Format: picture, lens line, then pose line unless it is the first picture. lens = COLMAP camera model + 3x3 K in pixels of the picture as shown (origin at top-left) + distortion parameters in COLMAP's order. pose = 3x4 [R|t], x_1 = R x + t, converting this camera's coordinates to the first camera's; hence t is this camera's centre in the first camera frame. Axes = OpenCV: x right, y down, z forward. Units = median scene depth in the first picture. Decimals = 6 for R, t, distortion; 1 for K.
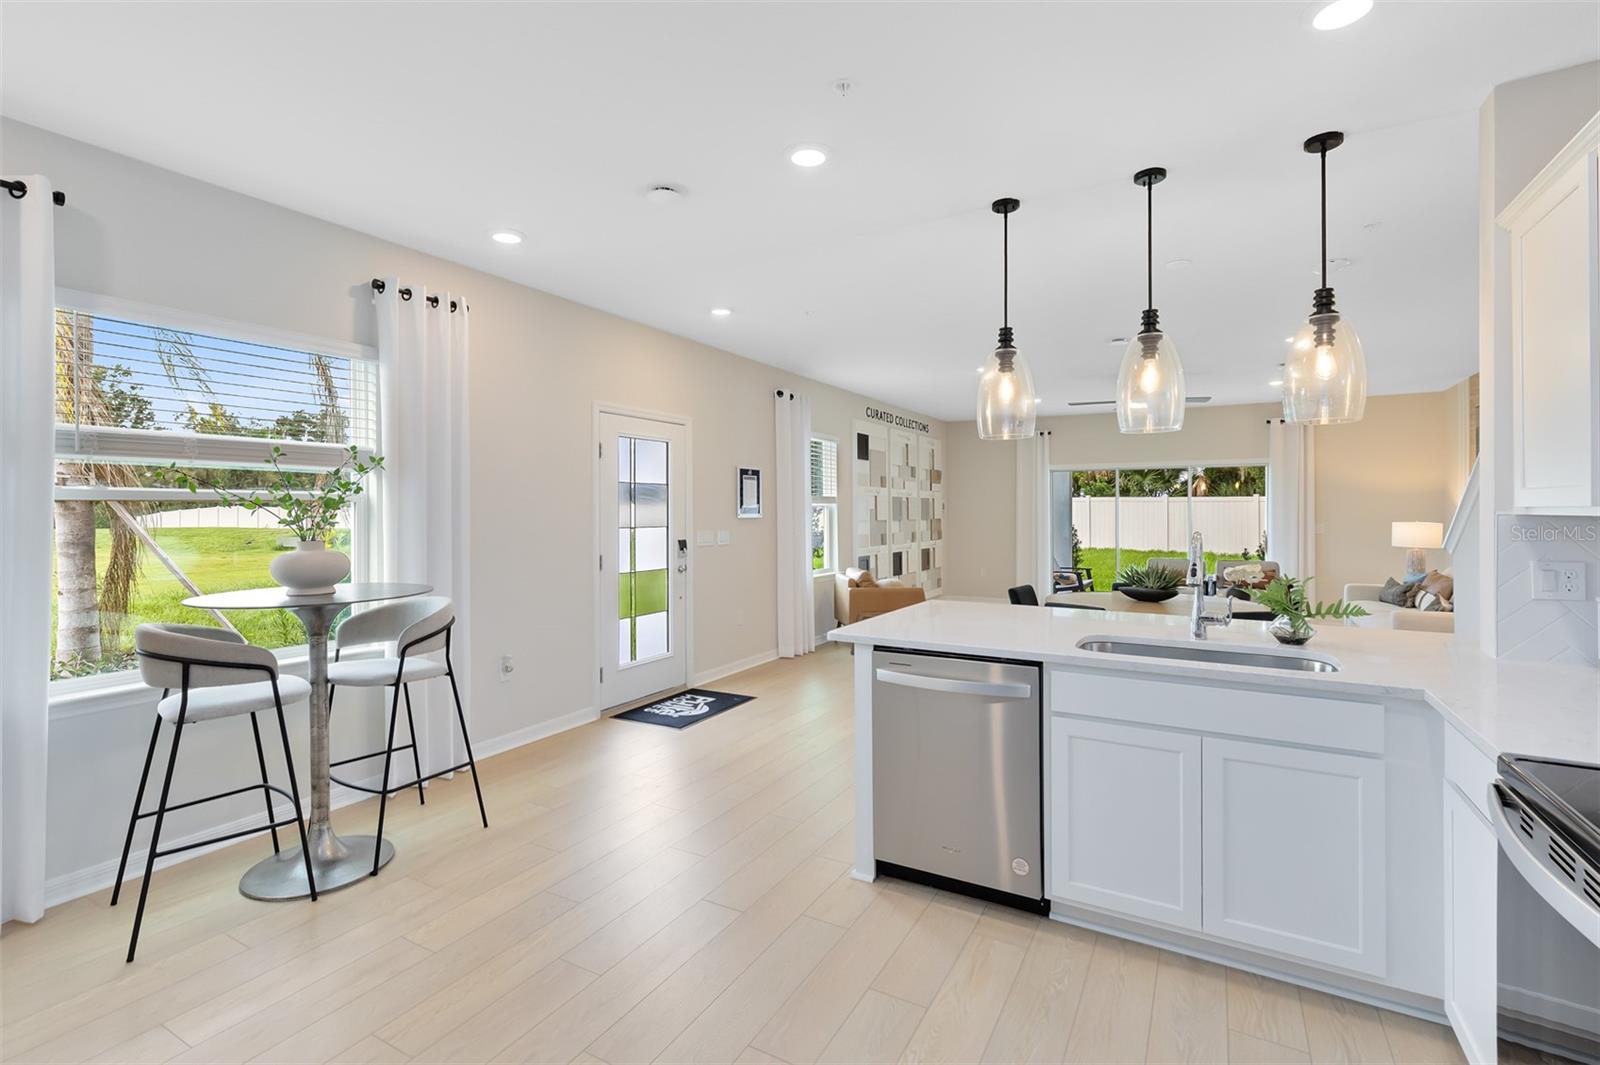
lens RADIAL K [[728.6, 0, 800.7], [0, 728.6, 514.3], [0, 0, 1]] dist [0.002212, 0.000432]
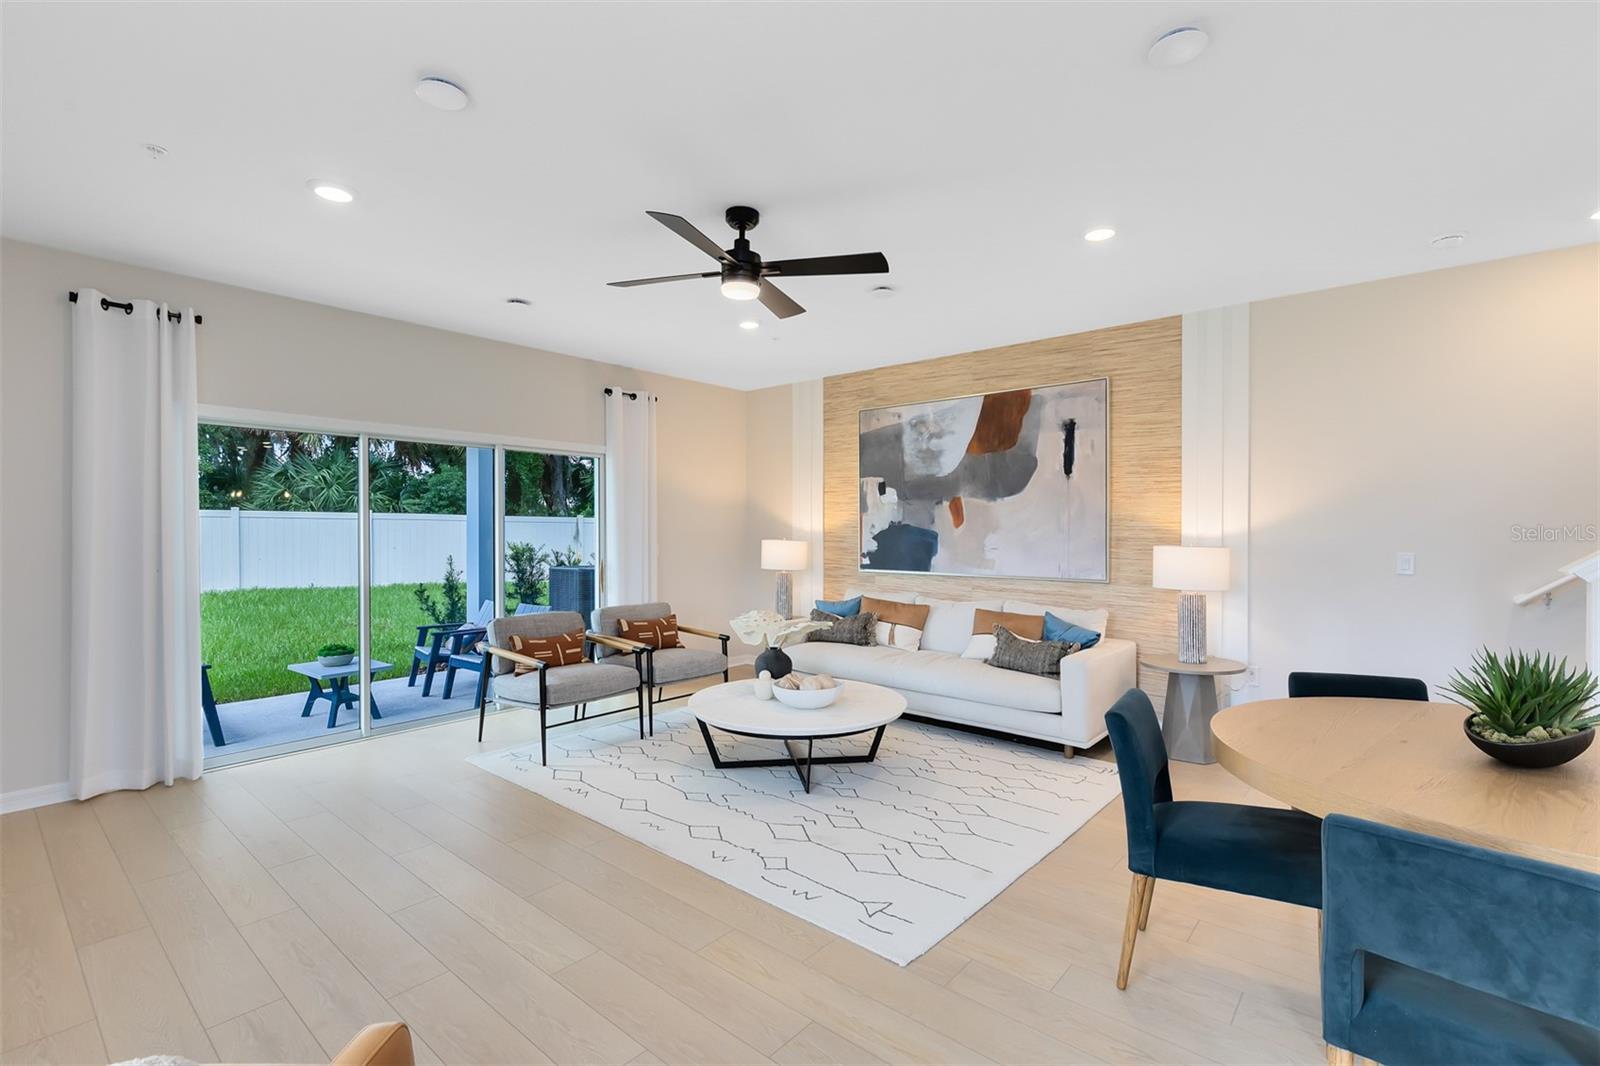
lens RADIAL K [[726.1, 0, 800.0], [0, 726.1, 533.0], [0, 0, 1]] dist [0.001269, 0.000444]
pose [[0.191507, -0.002369, 0.981488, 0.105212], [0.006784, 0.999976, 0.001090, 0.005880], [-0.981468, 0.006449, 0.191518, 2.398527]]
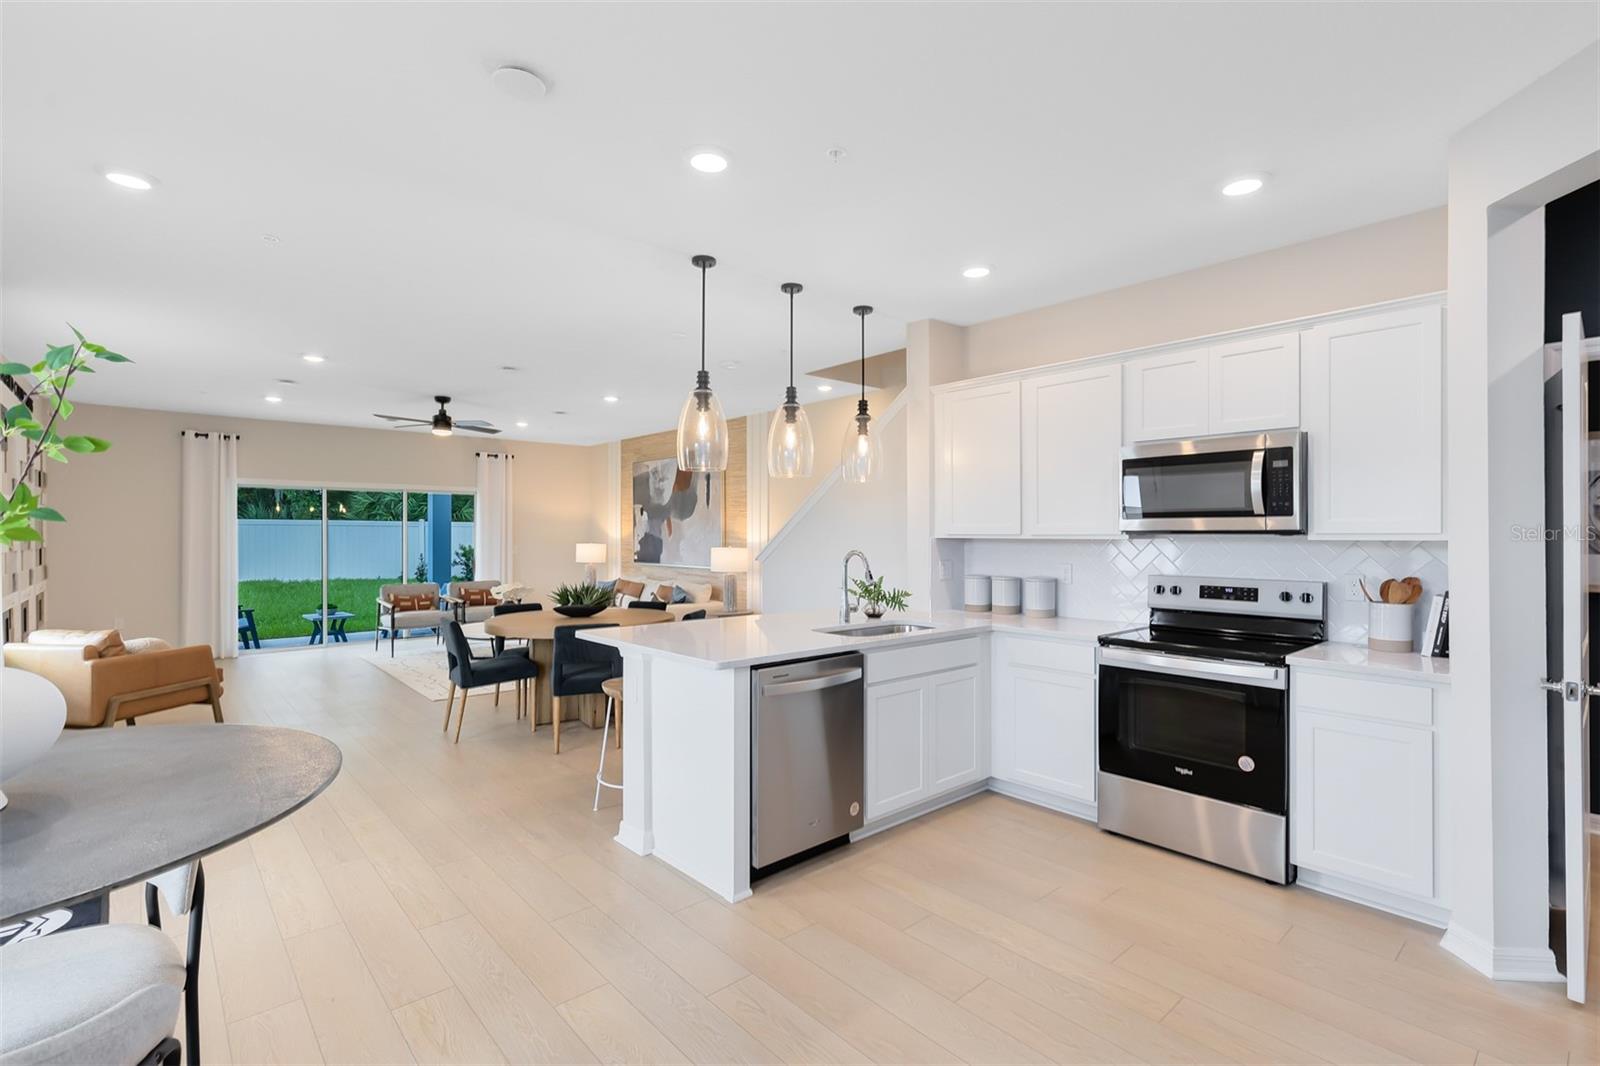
lens RADIAL K [[741.2, 0, 800.0], [0, 741.2, 533.0], [0, 0, 1]] dist [-0.002646, -0.000362]
pose [[0.320934, 0.001774, 0.947100, -0.893303], [0.005215, 0.999980, -0.003640, -0.005182], [-0.947087, 0.006107, 0.320919, 0.602270]]
